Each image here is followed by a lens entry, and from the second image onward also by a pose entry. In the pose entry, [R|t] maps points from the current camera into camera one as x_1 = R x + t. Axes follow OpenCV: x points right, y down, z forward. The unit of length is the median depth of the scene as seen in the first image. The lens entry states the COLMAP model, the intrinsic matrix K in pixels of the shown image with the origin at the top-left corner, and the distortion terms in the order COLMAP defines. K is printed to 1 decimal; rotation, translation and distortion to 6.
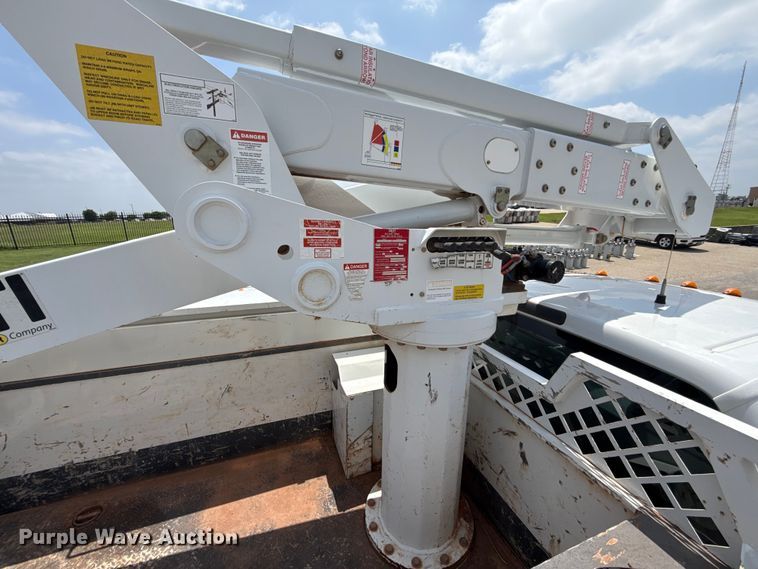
lens RADIAL K [[312.0, 0, 377.5], [0, 312.0, 280.2], [0, 0, 1]] dist [-0.002010, 0.000050]
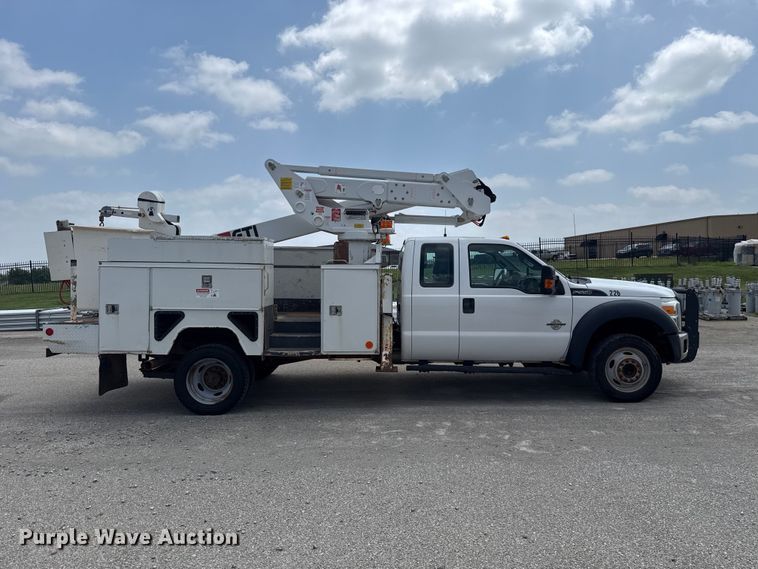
lens RADIAL K [[542.1, 0, 364.8], [0, 542.1, 271.9], [0, 0, 1]] dist [0.029605, -0.041734]
pose [[0.927700, -0.003513, -0.373311, 2.850687], [-0.073420, 0.978711, -0.191664, 1.861640], [0.366036, 0.205215, 0.907692, -4.858445]]
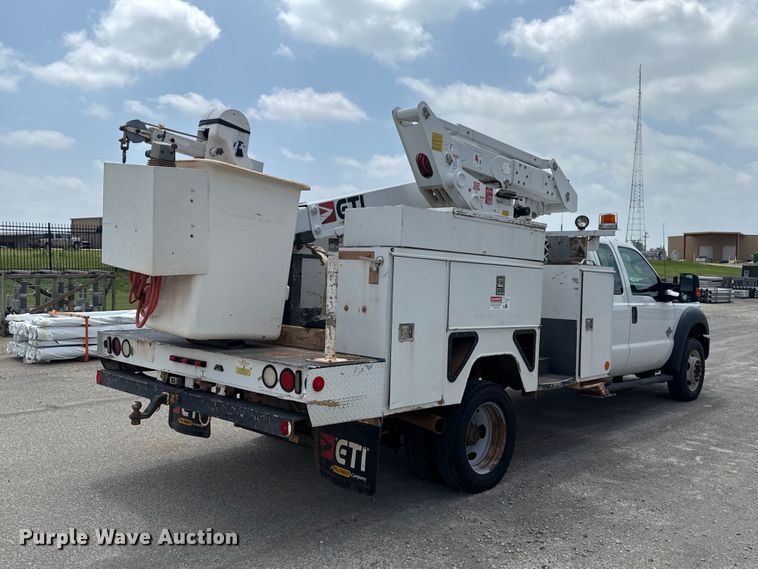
lens RADIAL K [[702.5, 0, 374.4], [0, 702.5, 278.1], [0, 0, 1]] dist [0.071757, 0.000000]
pose [[0.898115, 0.024002, 0.439105, -3.708266], [0.062051, 0.981603, -0.180571, 1.760964], [-0.435360, 0.189421, 0.880103, -4.156377]]
